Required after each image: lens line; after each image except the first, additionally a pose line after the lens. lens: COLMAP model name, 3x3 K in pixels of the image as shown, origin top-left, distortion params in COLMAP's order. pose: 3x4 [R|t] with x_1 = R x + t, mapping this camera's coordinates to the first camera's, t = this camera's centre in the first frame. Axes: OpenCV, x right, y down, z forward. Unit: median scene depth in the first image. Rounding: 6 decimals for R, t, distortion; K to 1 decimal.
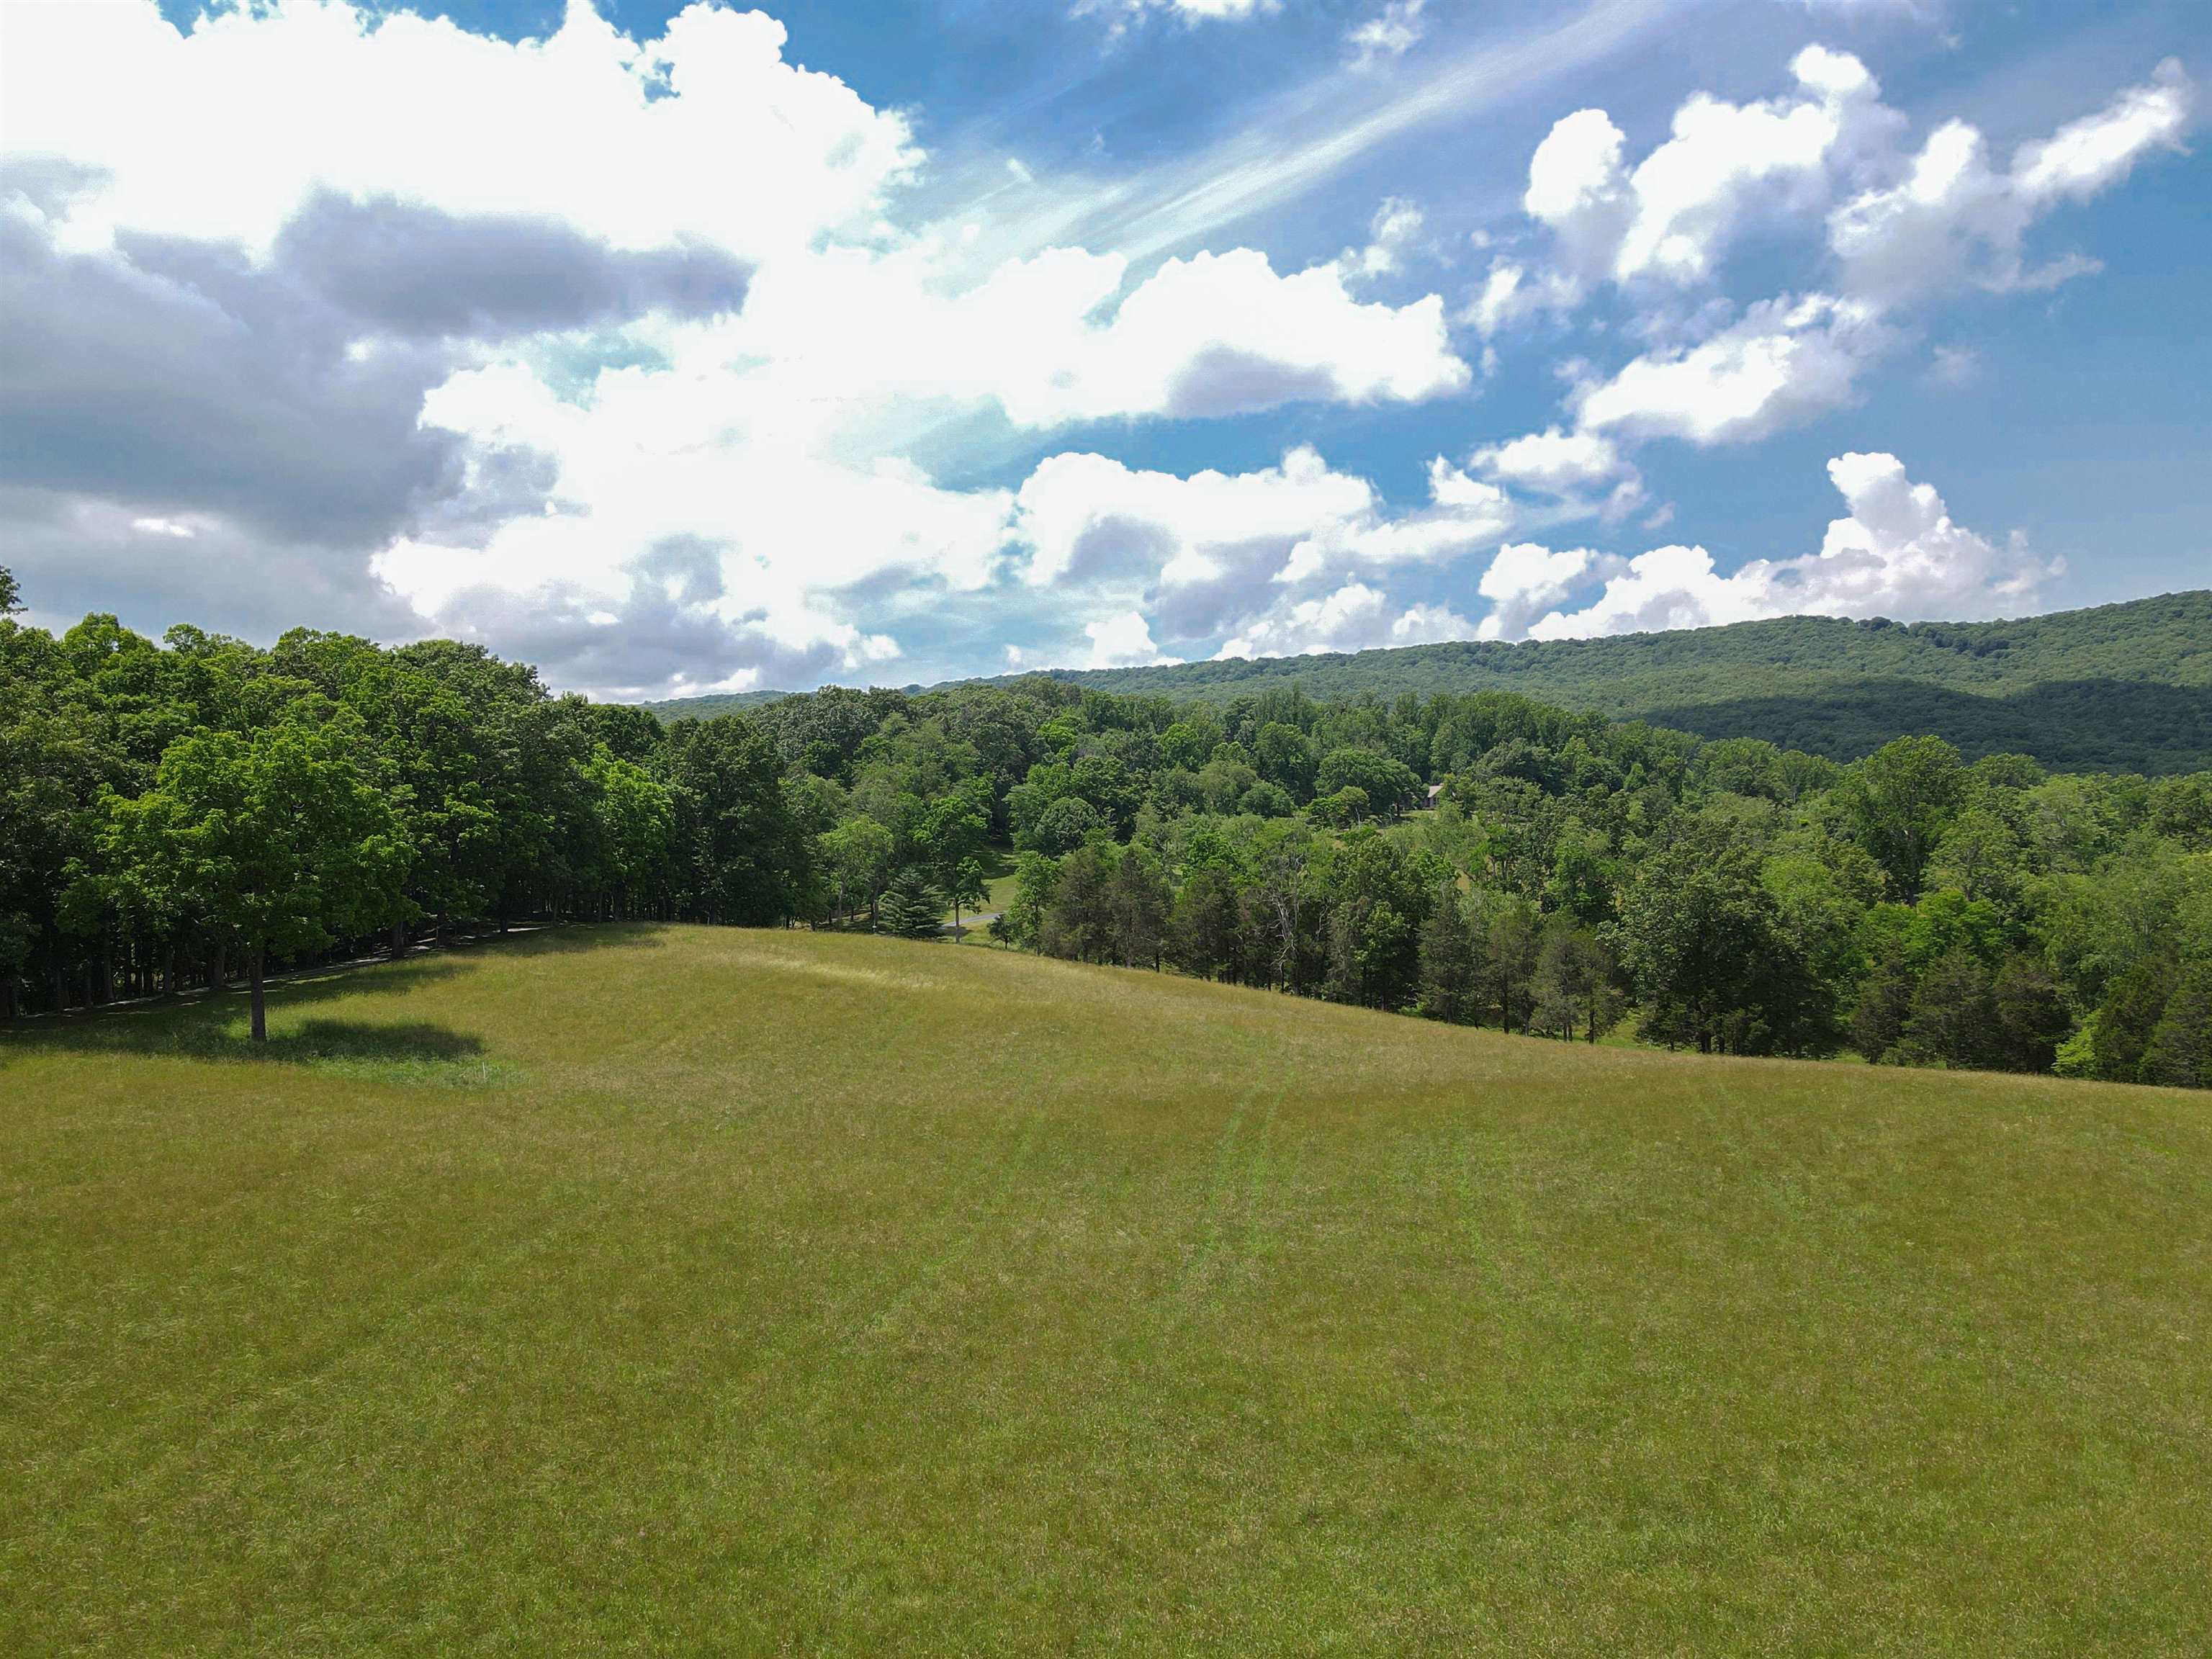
lens RADIAL K [[1618.7, 0, 1105.4], [0, 1618.7, 833.1], [0, 0, 1]] dist [-0.038077, 0.130964]
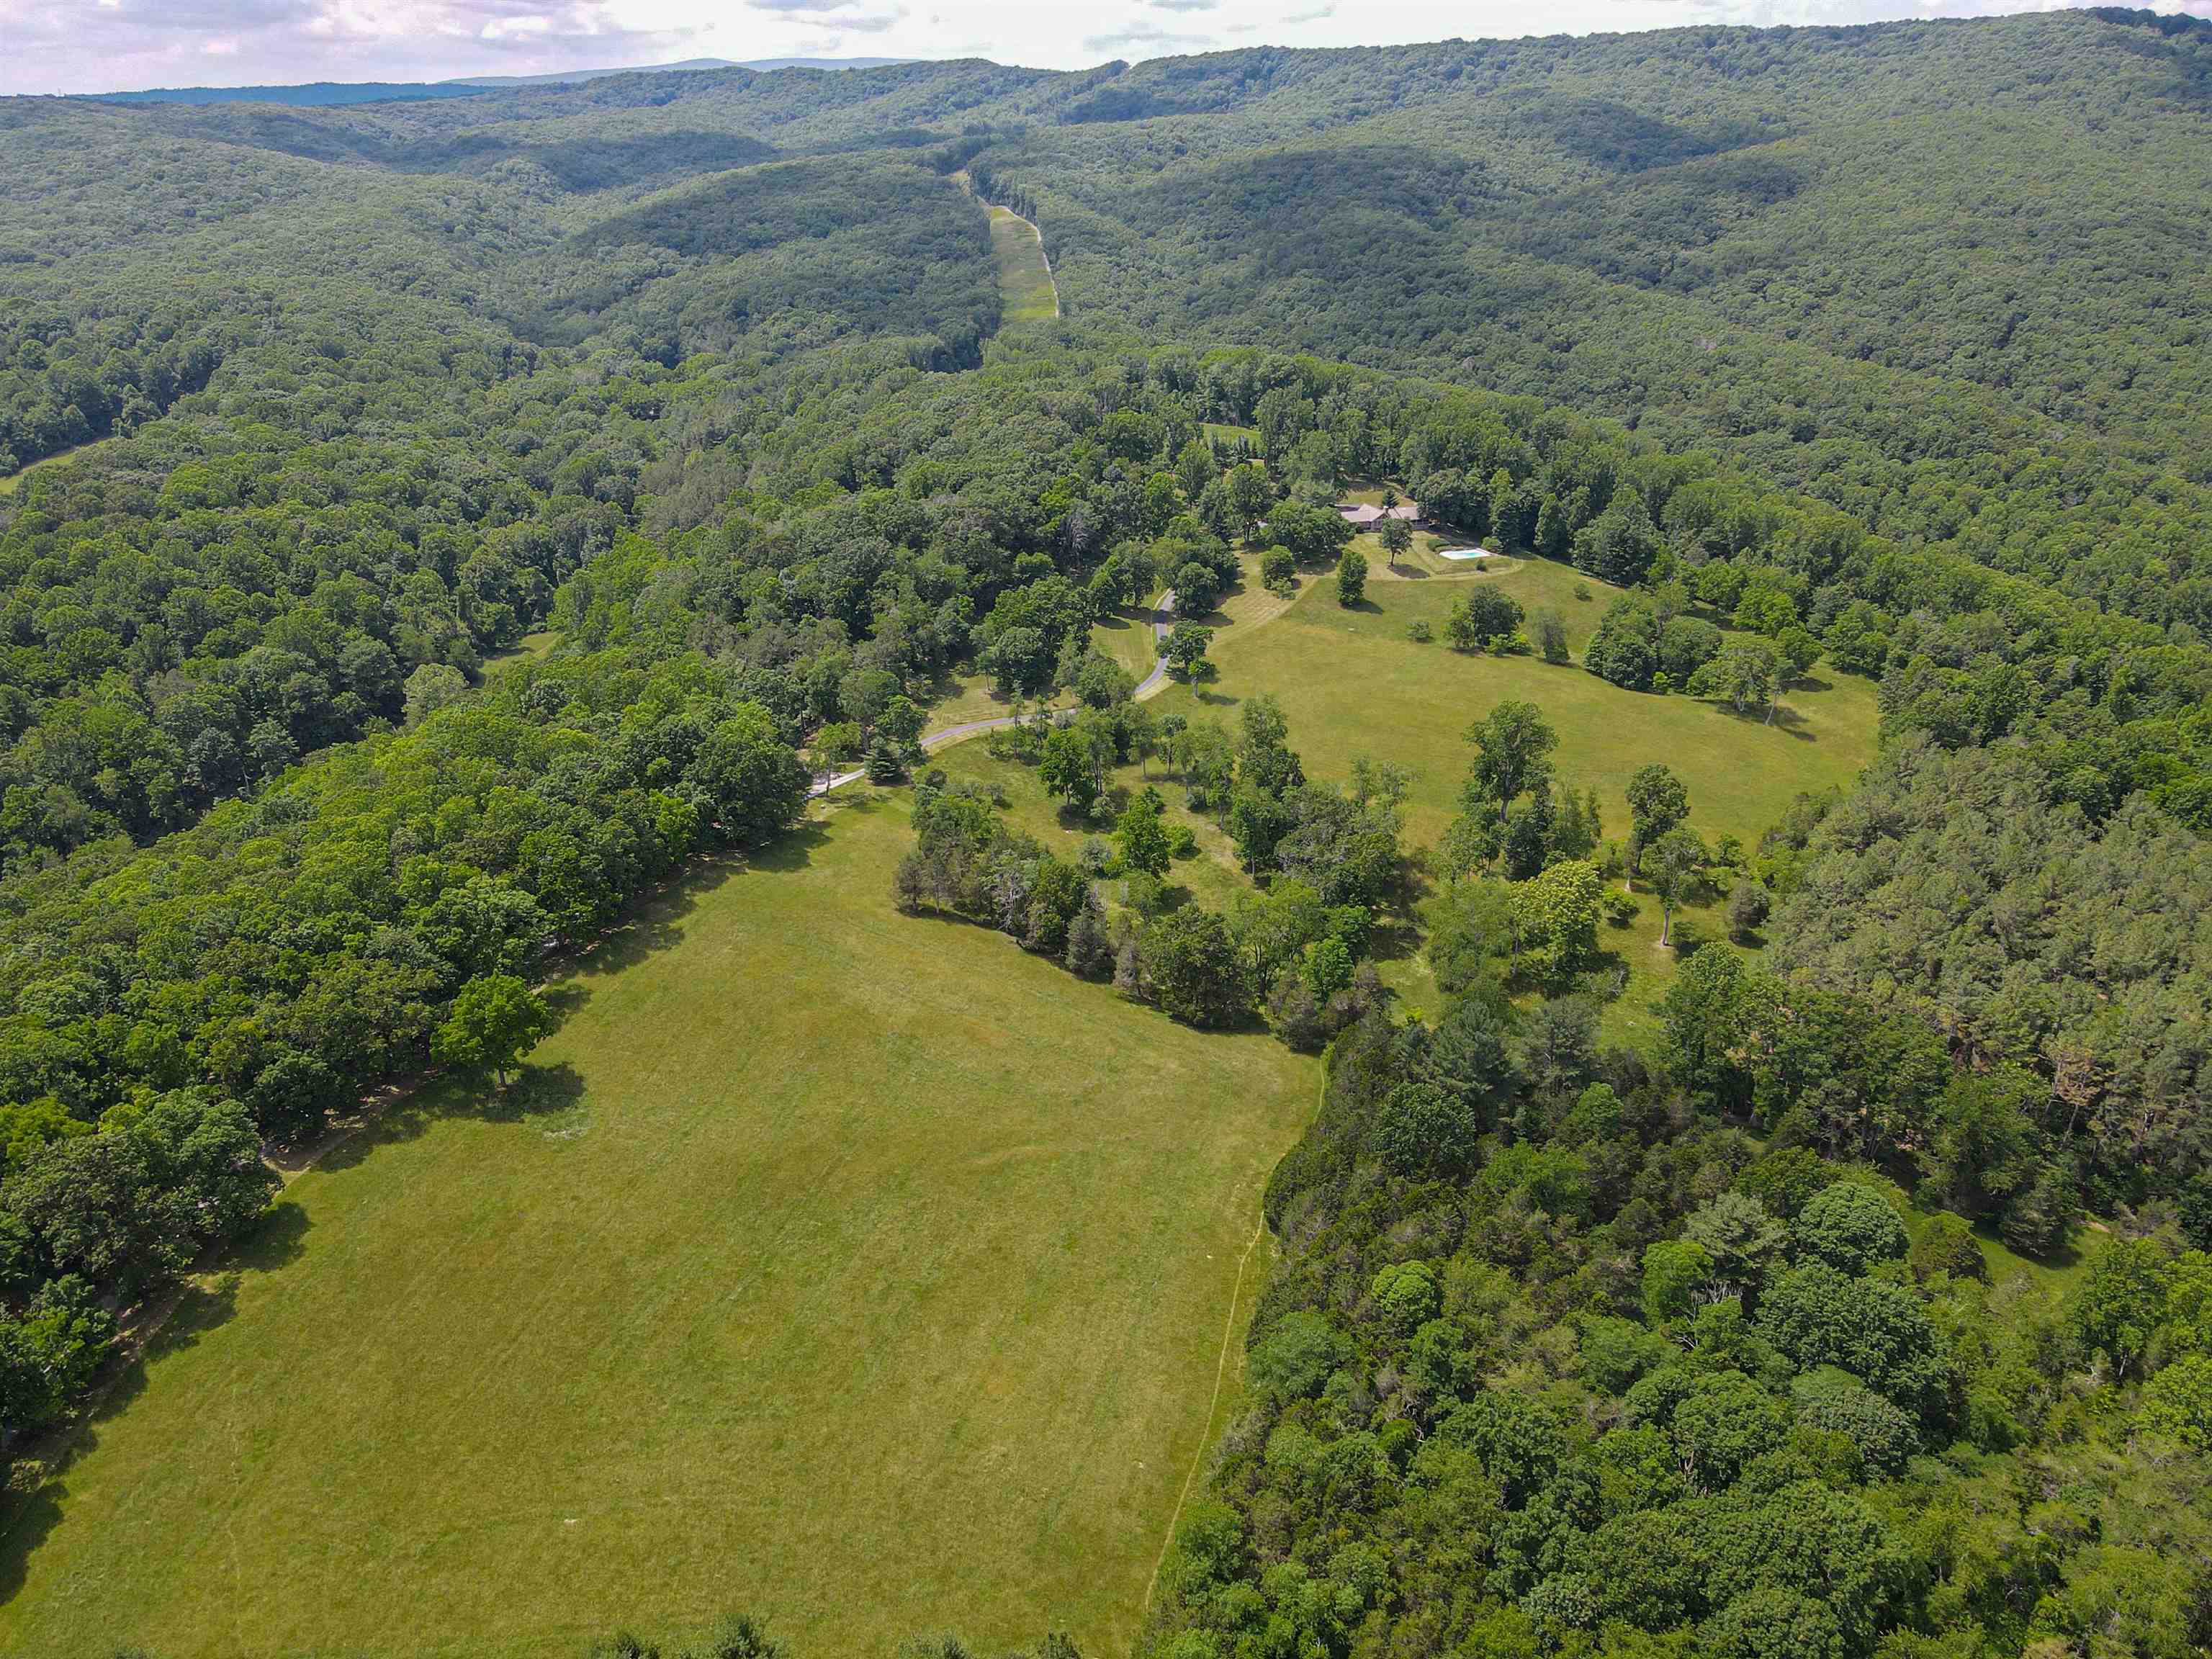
lens RADIAL K [[1613.7, 0, 1102.8], [0, 1613.7, 832.6], [0, 0, 1]] dist [0.002320, 0.027849]
pose [[0.987917, 0.064129, -0.141091, 0.319845], [-0.001604, 0.914555, 0.404457, -0.523614], [0.154973, -0.399344, 0.903608, -0.436787]]
